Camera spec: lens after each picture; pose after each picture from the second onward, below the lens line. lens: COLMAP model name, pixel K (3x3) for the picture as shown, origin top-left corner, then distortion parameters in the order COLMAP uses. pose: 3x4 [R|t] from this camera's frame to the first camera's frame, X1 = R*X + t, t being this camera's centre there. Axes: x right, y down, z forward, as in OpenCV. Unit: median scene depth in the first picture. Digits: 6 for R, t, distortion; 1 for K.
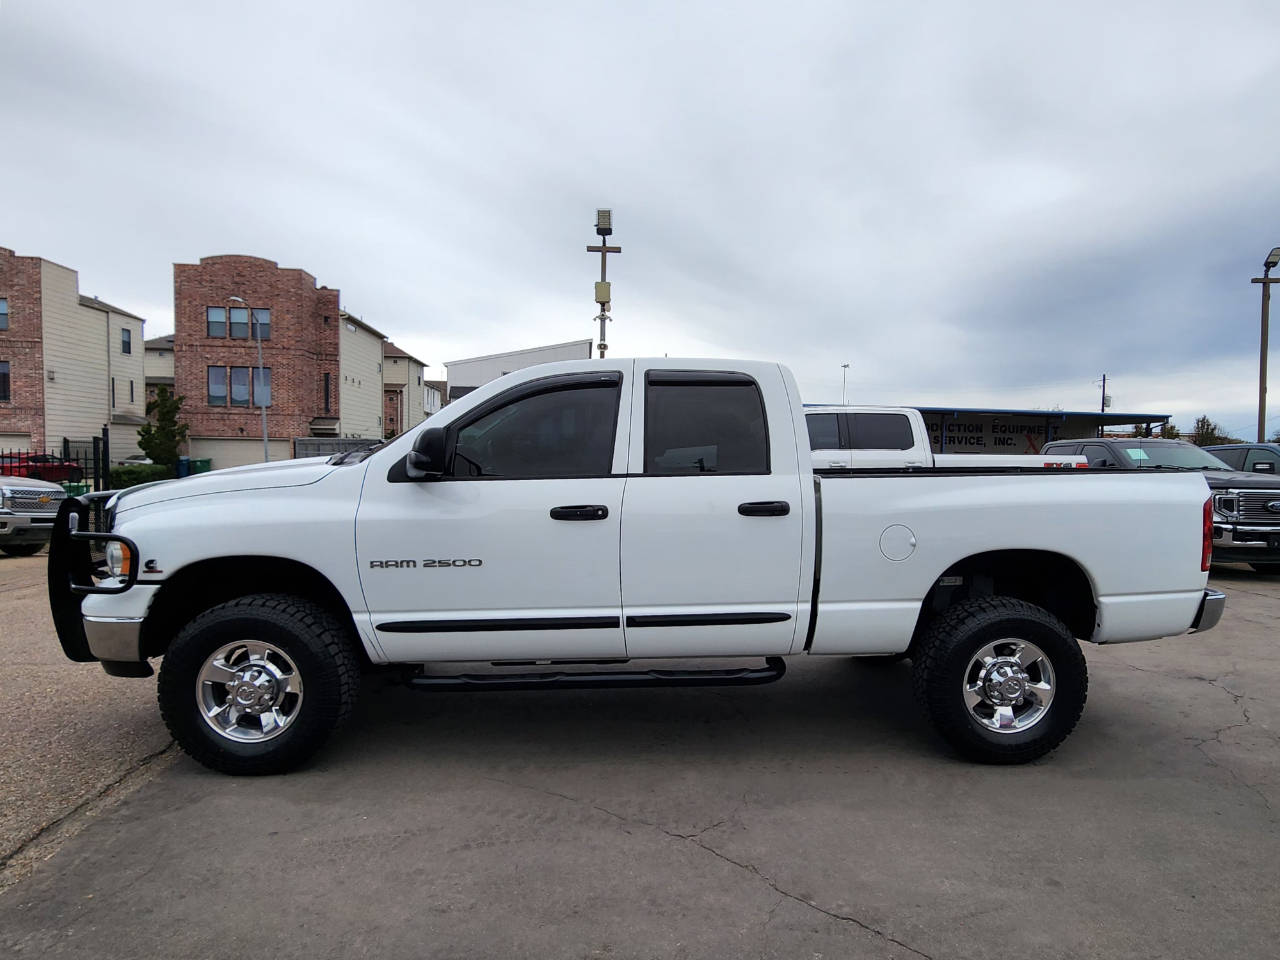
lens RADIAL K [[773.6, 0, 640.0], [0, 773.6, 480.0], [0, 0, 1]] dist [-0.003613, -0.000510]
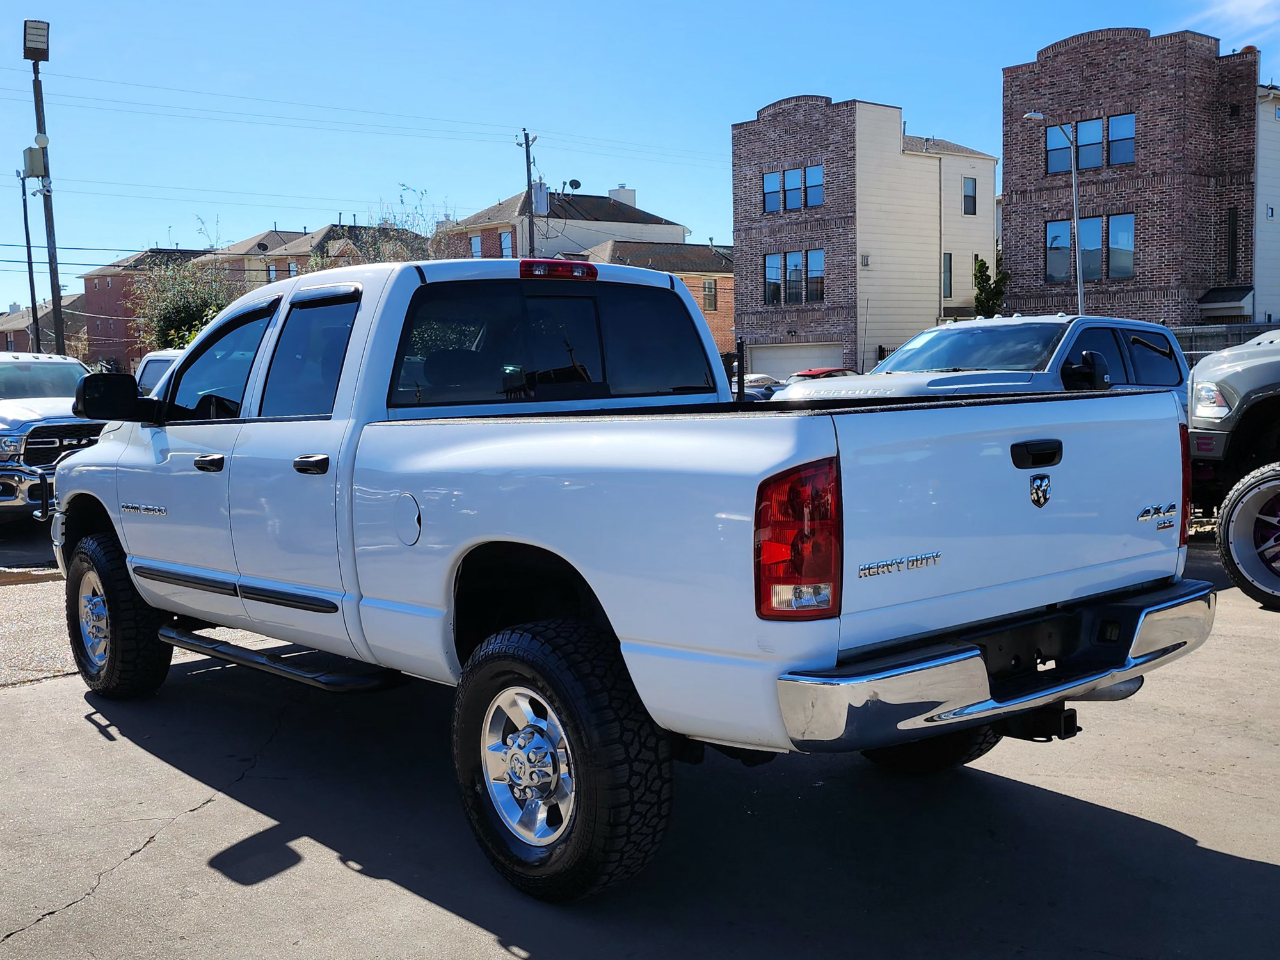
lens RADIAL K [[1460.6, 0, 640.0], [0, 1460.6, 480.0], [0, 0, 1]] dist [0.004276, -0.041569]
pose [[0.524113, 0.037038, -0.850843, 0.290538], [0.015328, 0.998482, 0.052907, -0.004535], [0.851511, -0.040771, 0.522750, 0.082243]]
